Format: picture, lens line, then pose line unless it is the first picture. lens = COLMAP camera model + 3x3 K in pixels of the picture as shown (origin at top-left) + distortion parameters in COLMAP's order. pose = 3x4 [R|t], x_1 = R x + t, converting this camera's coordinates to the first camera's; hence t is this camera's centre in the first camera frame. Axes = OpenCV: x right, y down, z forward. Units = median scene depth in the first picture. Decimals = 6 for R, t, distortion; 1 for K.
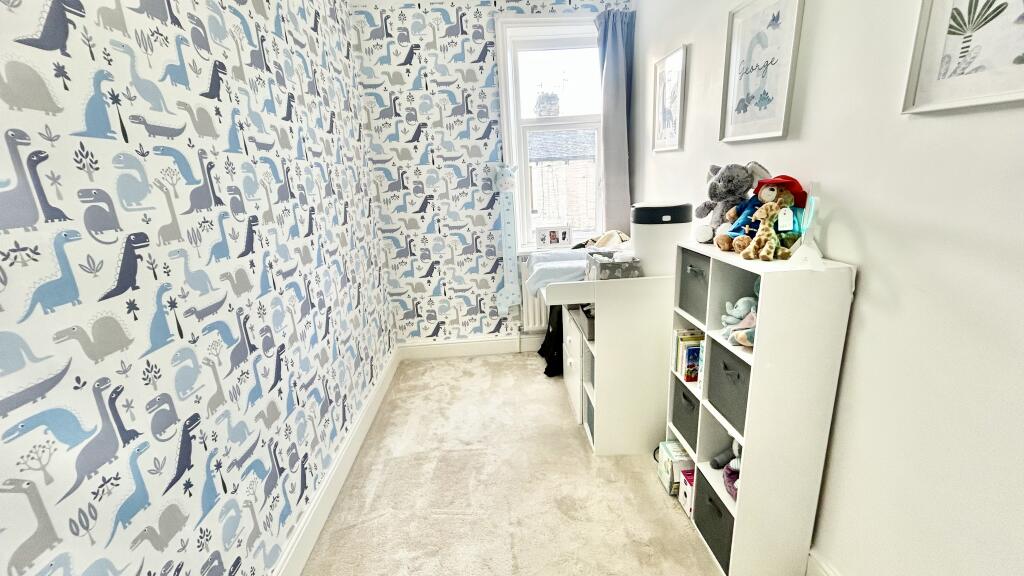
lens RADIAL K [[406.0, 0, 512.0], [0, 406.0, 288.0], [0, 0, 1]] dist [-0.044714, 0.000104]
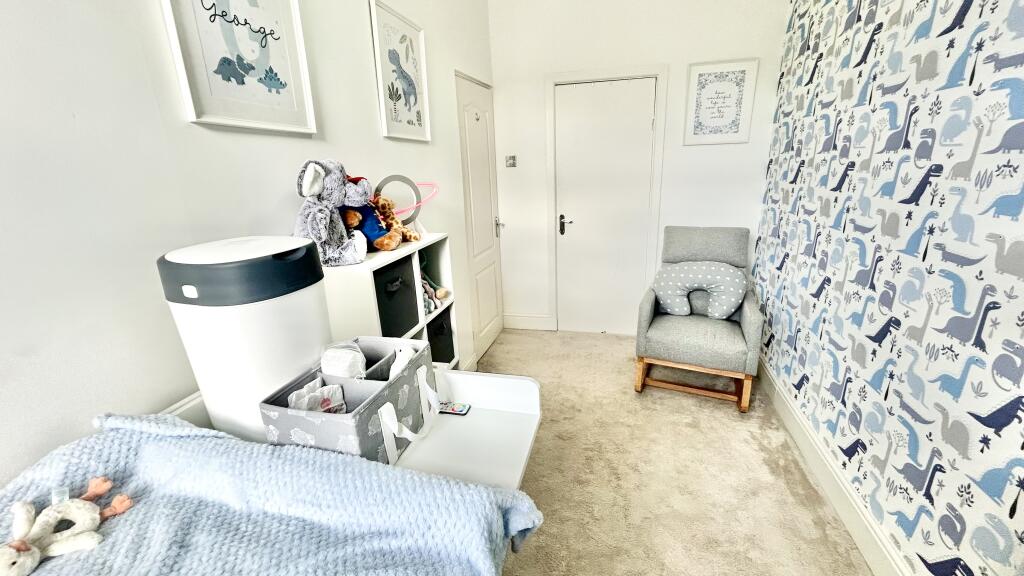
lens RADIAL K [[412.9, 0, 512.0], [0, 412.9, 288.0], [0, 0, 1]] dist [0.001566, 0.000367]
pose [[-0.945321, -0.002650, 0.326132, -0.089127], [0.169565, 0.850199, 0.498407, -0.595071], [-0.278598, 0.526455, -0.803261, 2.266866]]
